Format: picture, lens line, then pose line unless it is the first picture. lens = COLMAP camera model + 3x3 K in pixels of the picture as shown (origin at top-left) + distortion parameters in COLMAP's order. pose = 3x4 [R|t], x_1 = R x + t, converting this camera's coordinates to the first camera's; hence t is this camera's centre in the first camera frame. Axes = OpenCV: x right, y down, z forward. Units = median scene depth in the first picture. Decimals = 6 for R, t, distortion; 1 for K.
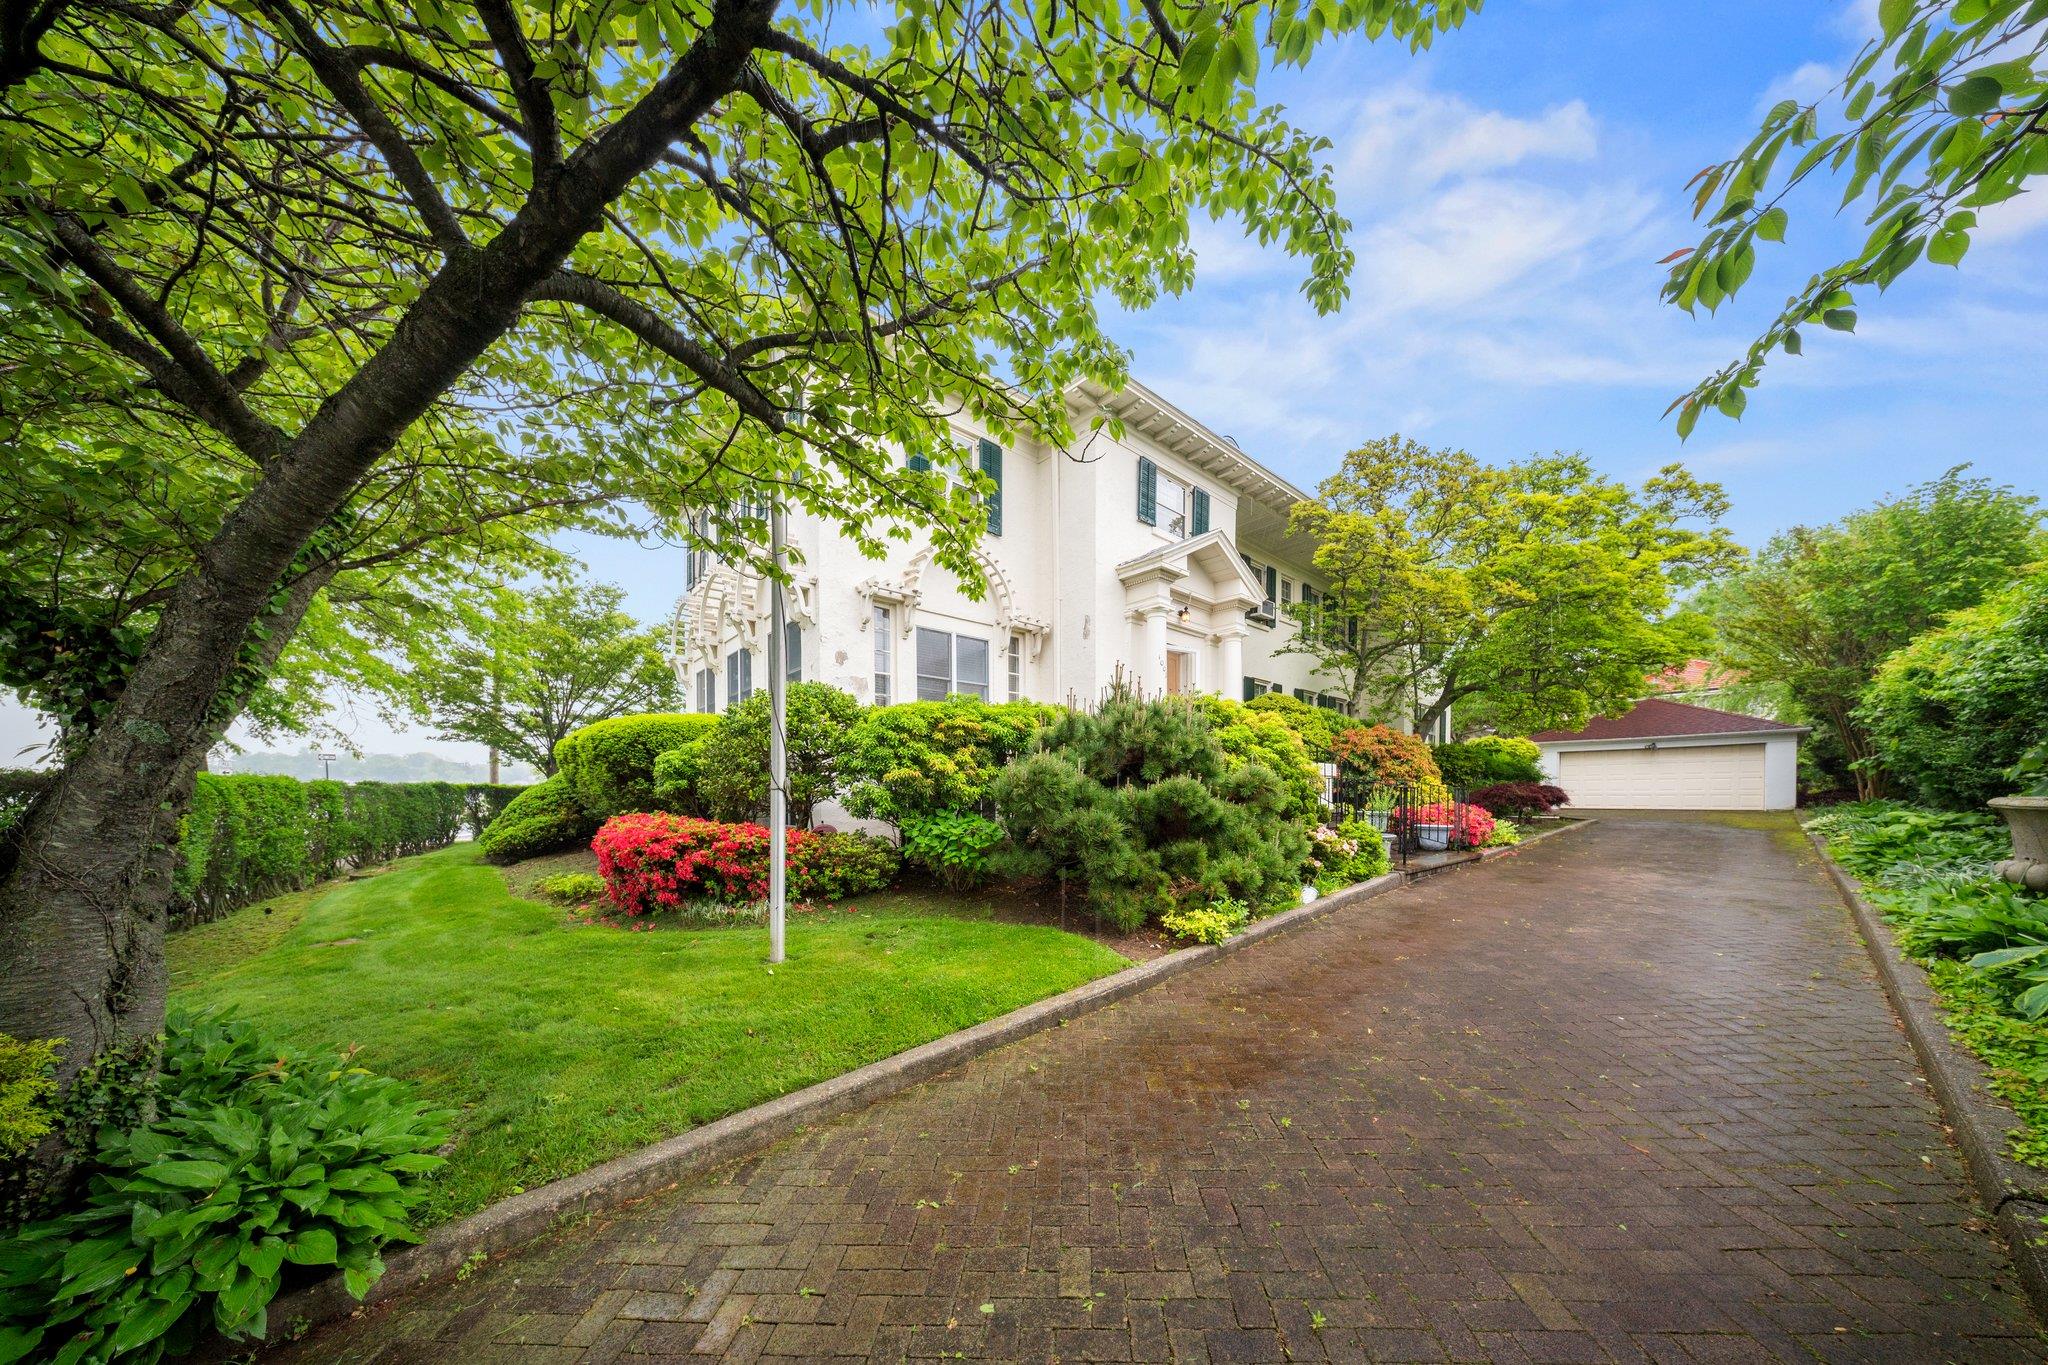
lens RADIAL K [[612.5, 0, 1025.5], [0, 612.5, 810.6], [0, 0, 1]] dist [-0.011723, -0.000017]
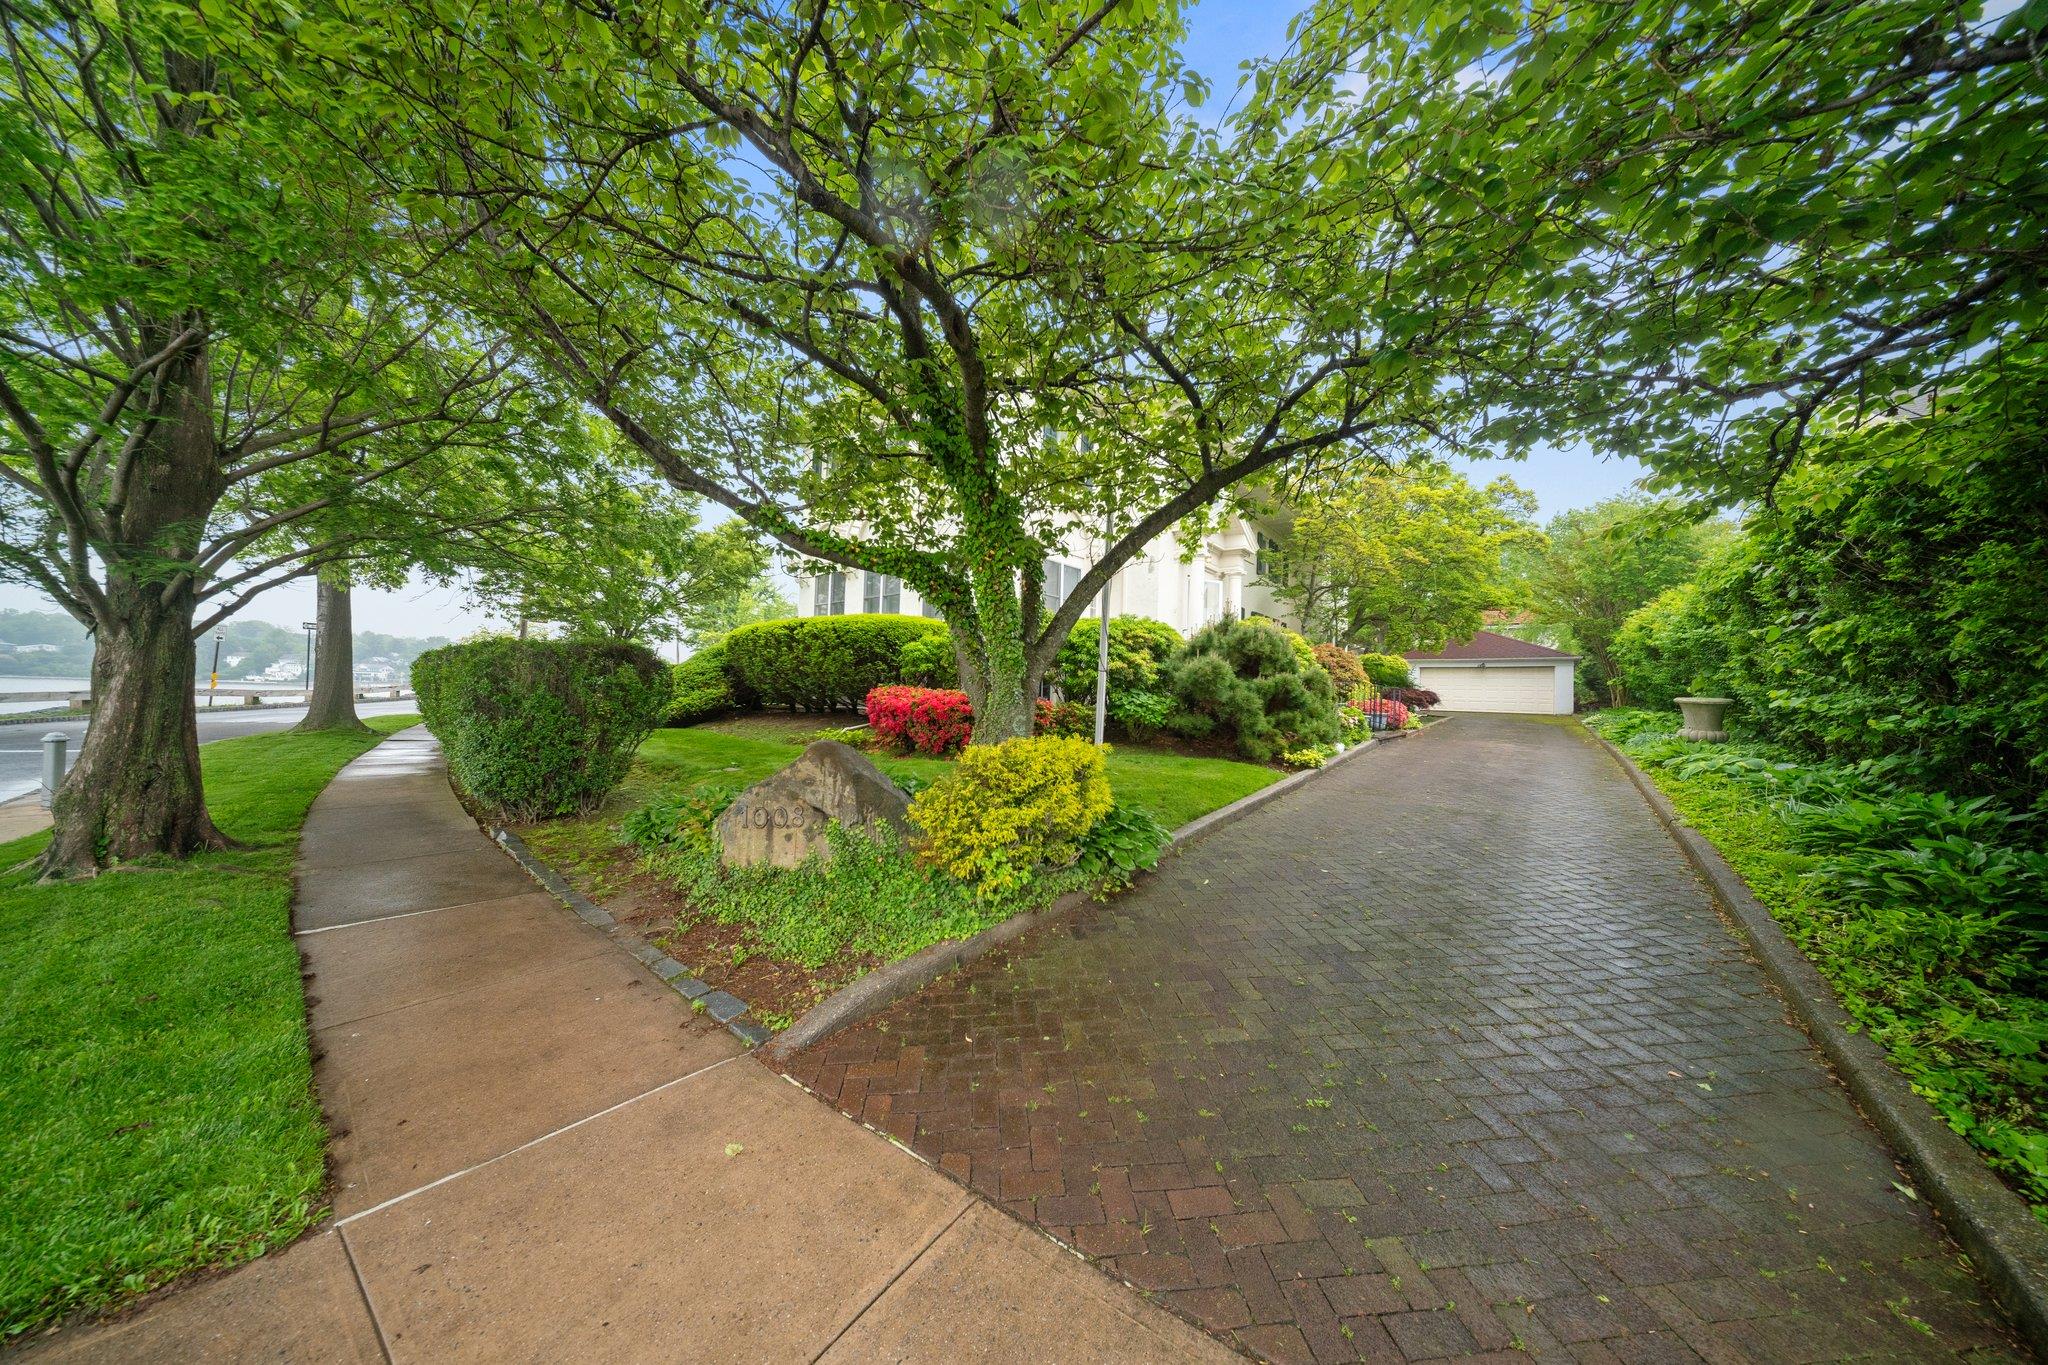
lens RADIAL K [[607.2, 0, 1024.0], [0, 607.2, 682.5], [0, 0, 1]] dist [0.000543, -0.000048]
pose [[0.982743, 0.034832, 0.181665, -0.450078], [-0.027498, 0.998708, -0.042737, 0.036807], [-0.182919, 0.037004, 0.982431, -0.304557]]
